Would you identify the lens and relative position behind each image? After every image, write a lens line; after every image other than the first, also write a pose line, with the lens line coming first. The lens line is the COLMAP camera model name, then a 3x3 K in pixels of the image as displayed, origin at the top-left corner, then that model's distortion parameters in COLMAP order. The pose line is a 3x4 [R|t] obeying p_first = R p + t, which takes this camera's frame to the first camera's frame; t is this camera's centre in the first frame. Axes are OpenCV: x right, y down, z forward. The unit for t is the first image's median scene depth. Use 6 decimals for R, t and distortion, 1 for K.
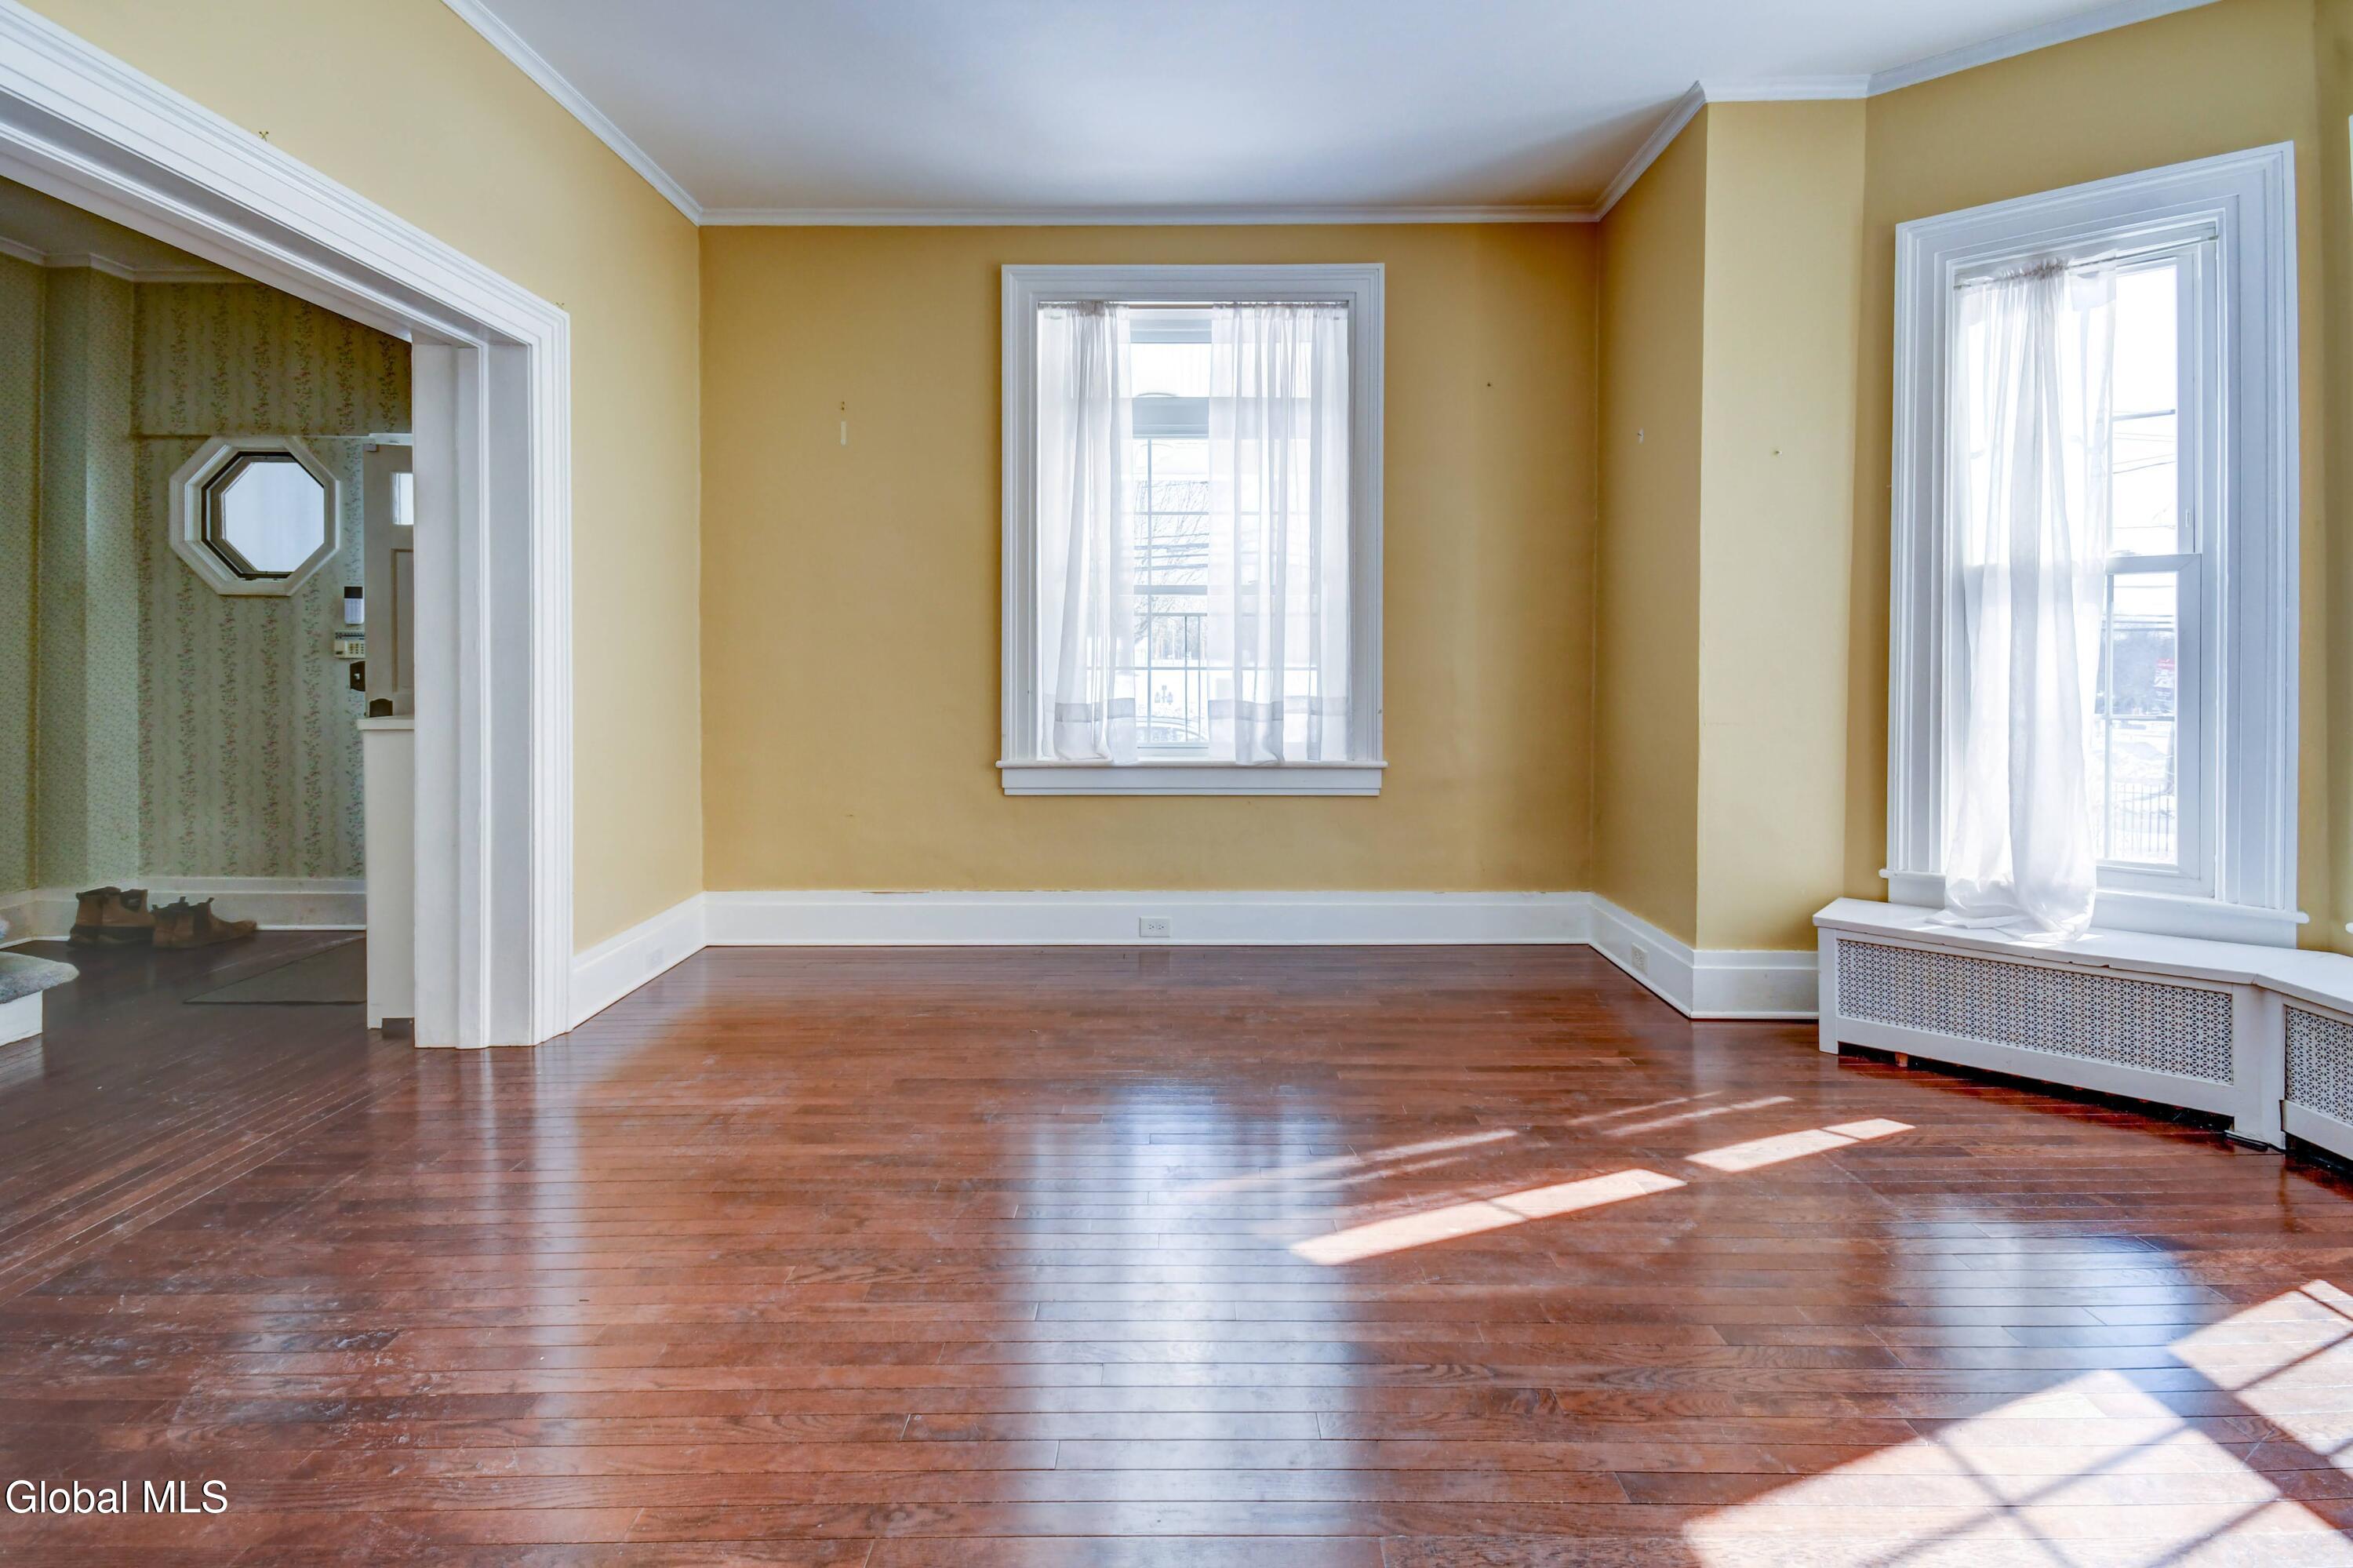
lens RADIAL K [[1082.6, 0, 1171.4], [0, 1082.6, 671.7], [0, 0, 1]] dist [0.015675, -0.004727]
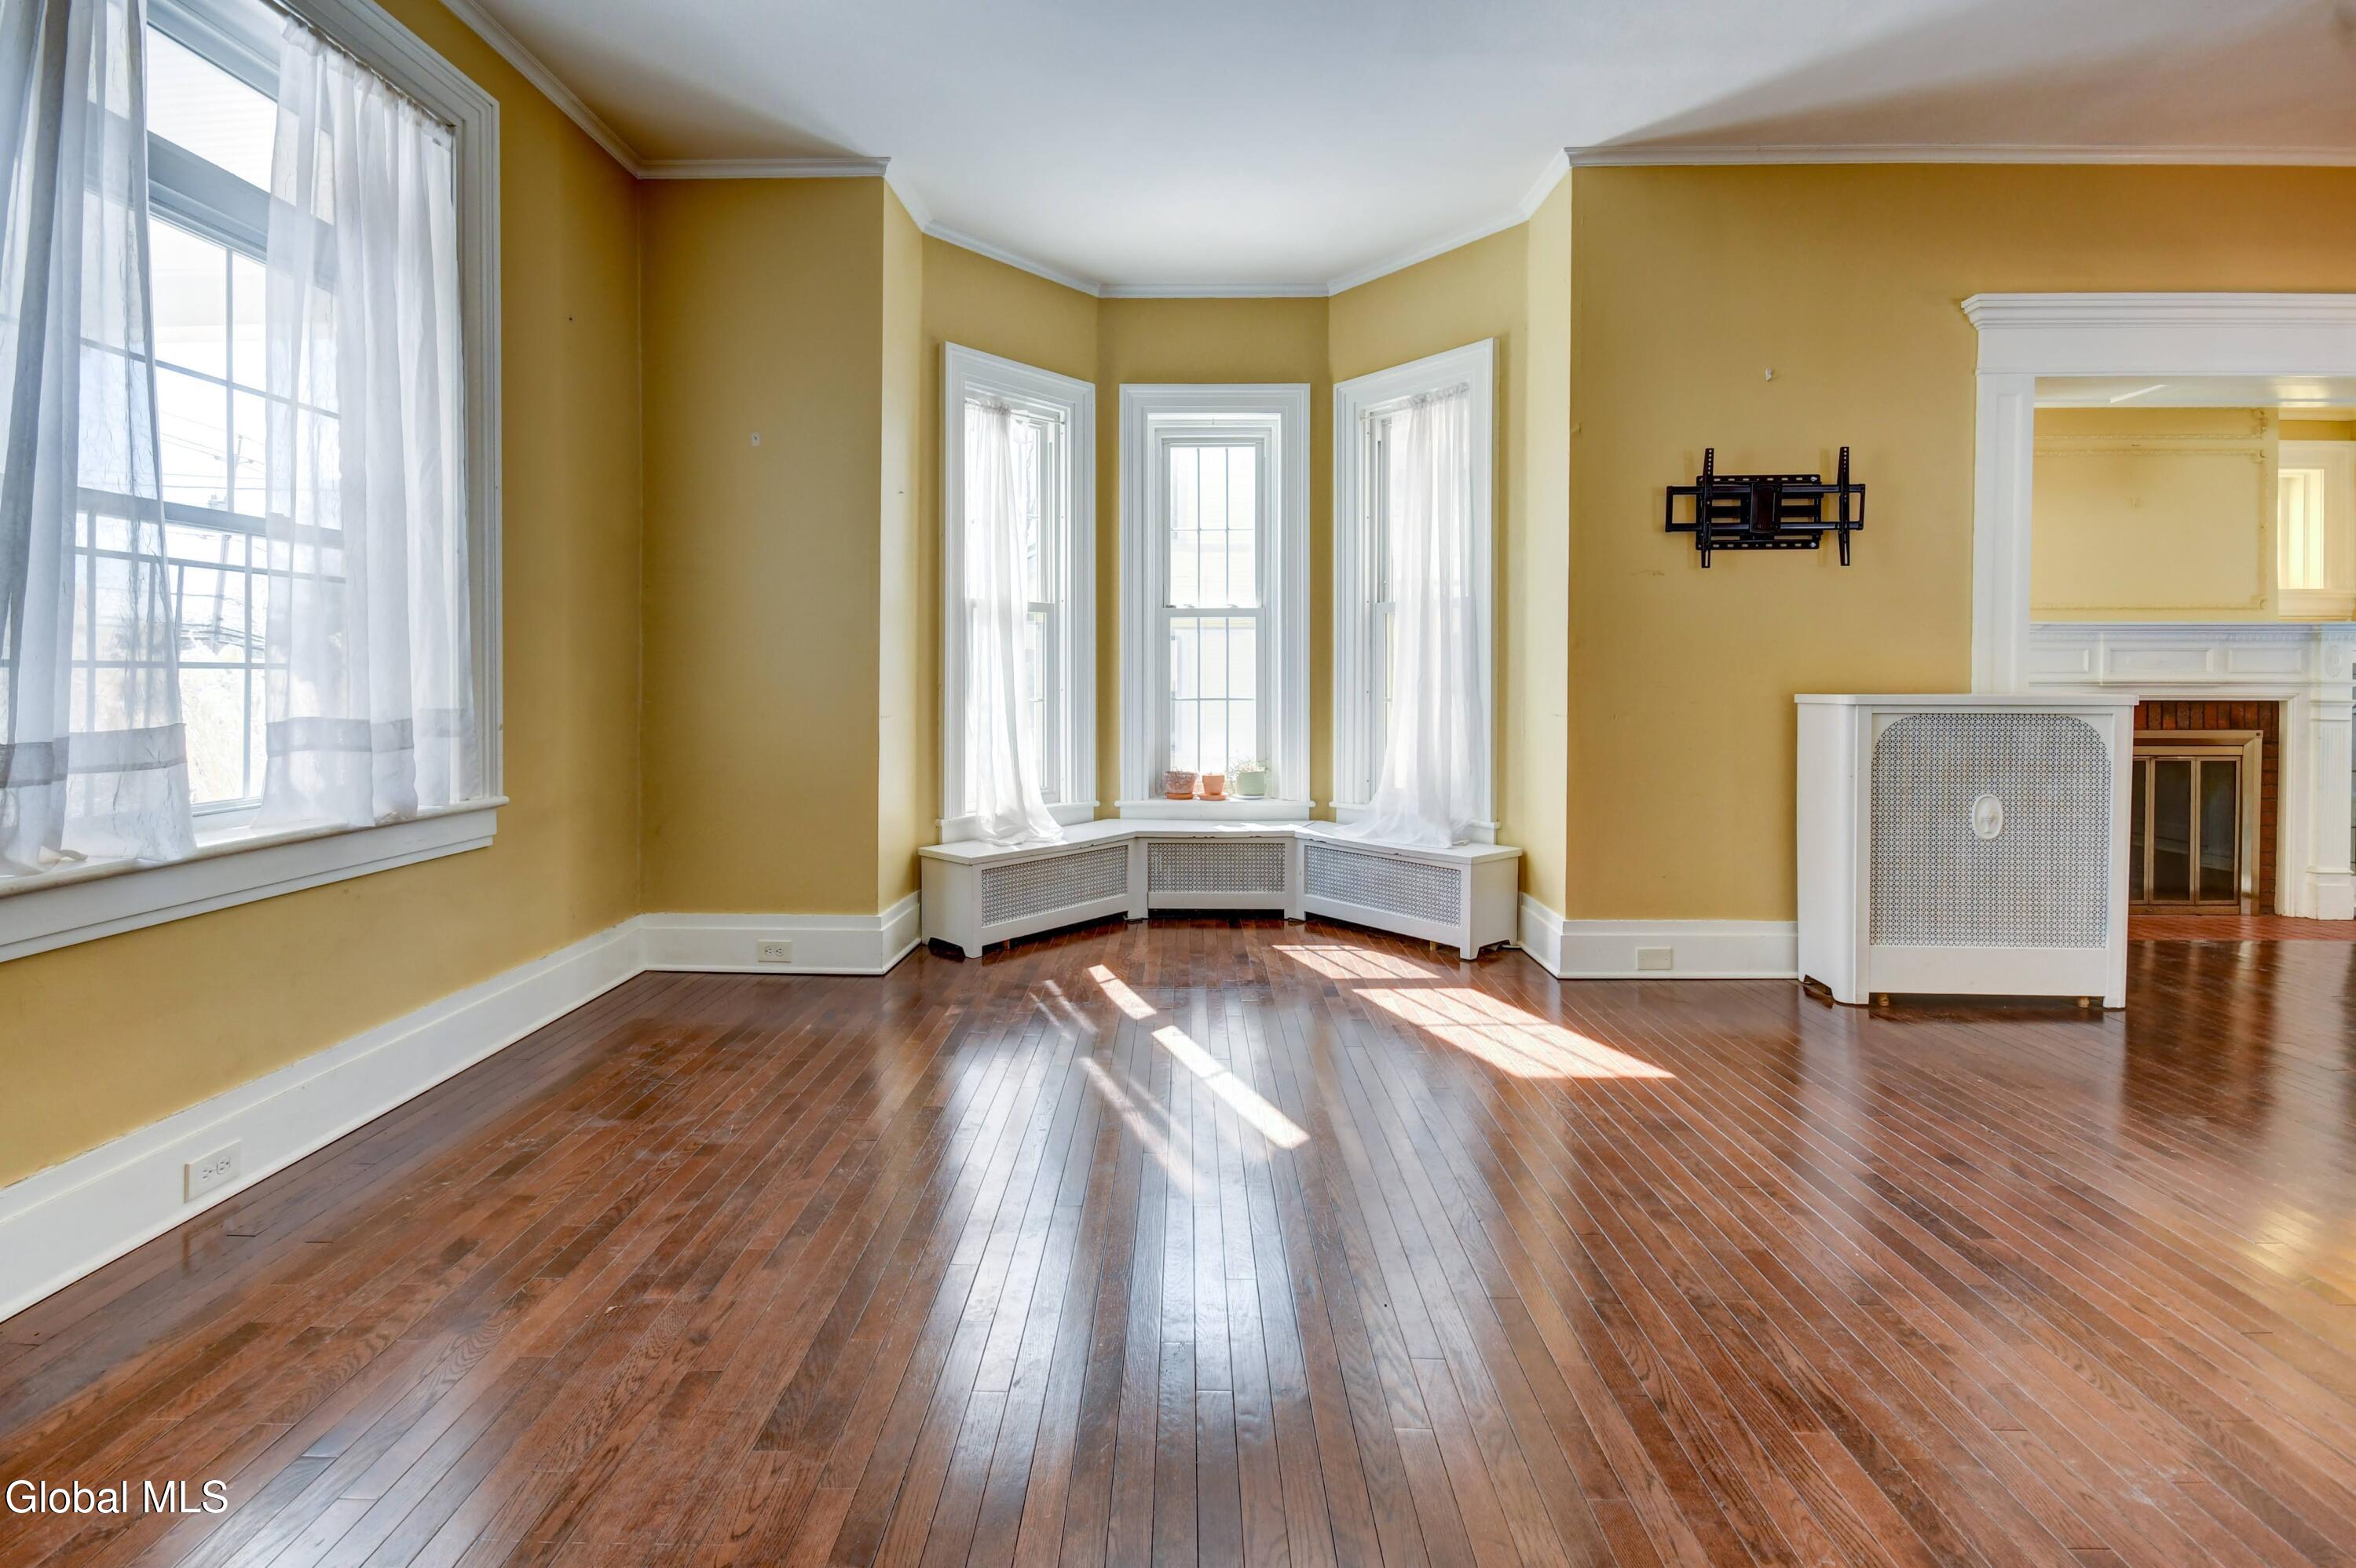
lens RADIAL K [[1083.9, 0, 1161.9], [0, 1083.9, 688.9], [0, 0, 1]] dist [0.015675, -0.004727]
pose [[0.011515, -0.014386, 0.999830, -0.523256], [0.001146, 0.999896, 0.014374, 0.001385], [-0.999933, 0.000981, 0.011530, 0.551059]]
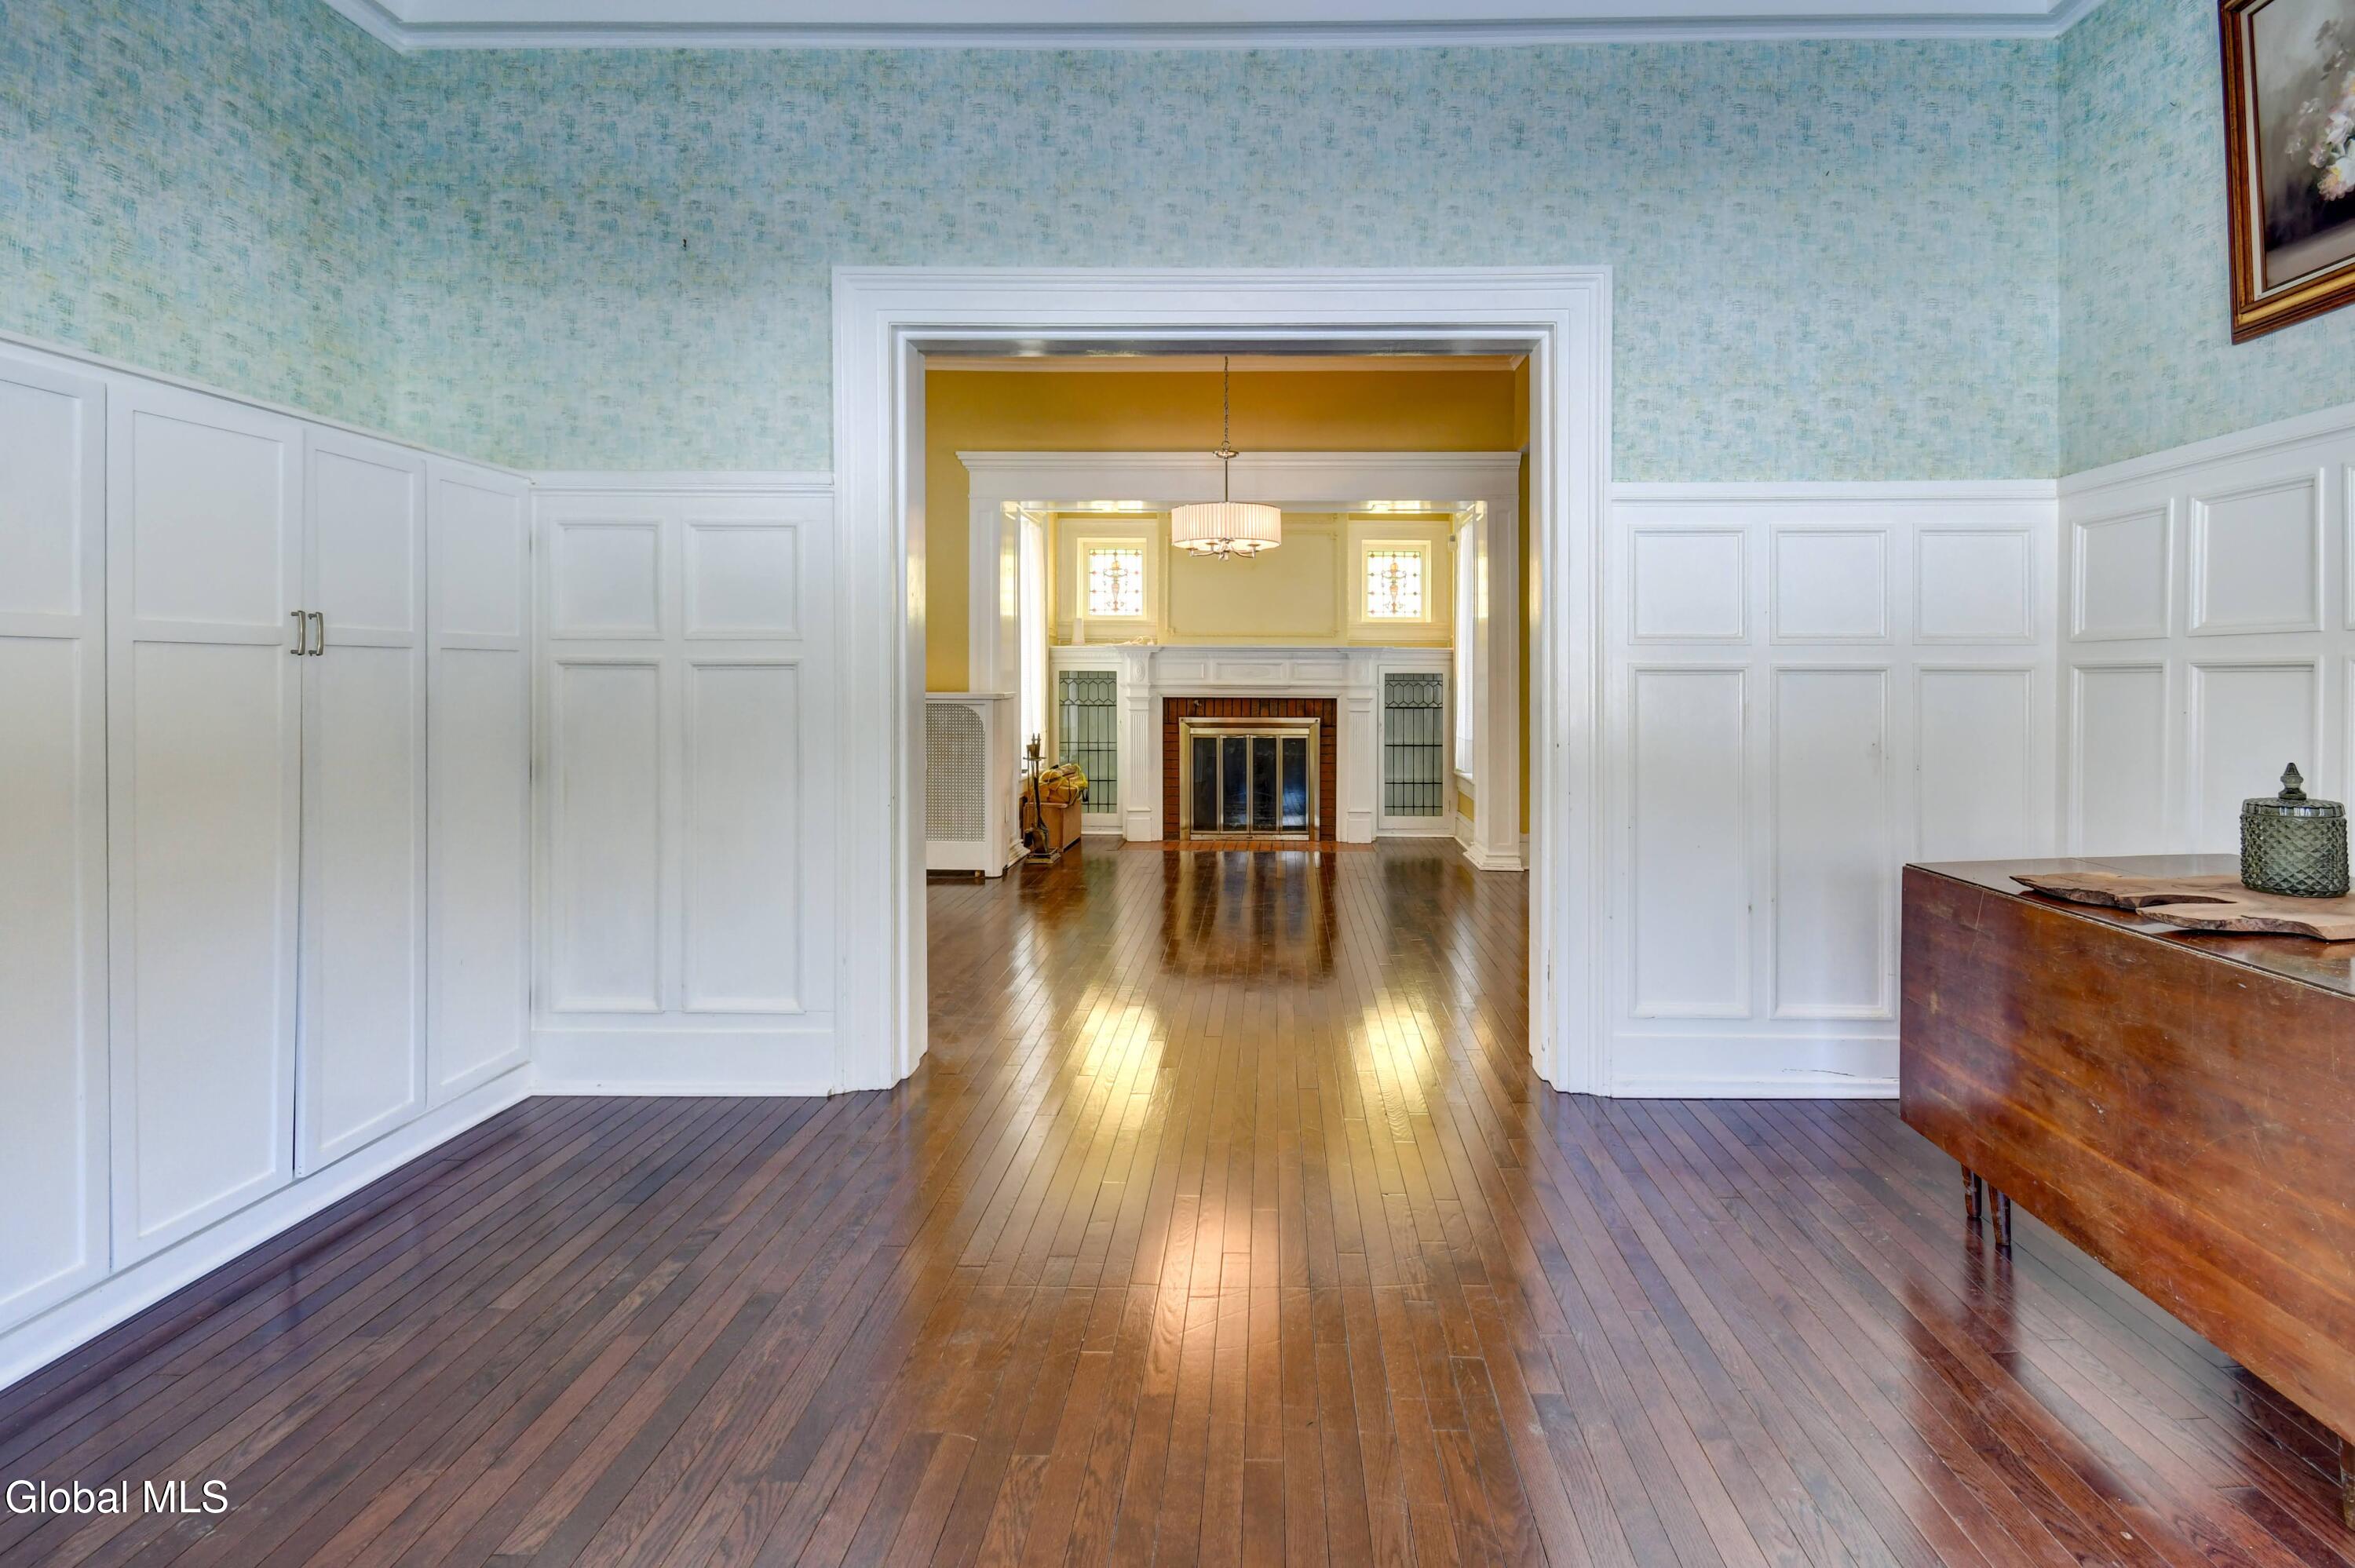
lens RADIAL K [[1083.4, 0, 1220.0], [0, 1083.4, 669.0], [0, 0, 1]] dist [0.015675, -0.004727]
pose [[0.012268, 0.004934, 0.999913, -1.085419], [-0.003315, 0.999983, -0.004894, -0.005825], [-0.999919, -0.003255, 0.012284, -0.476334]]
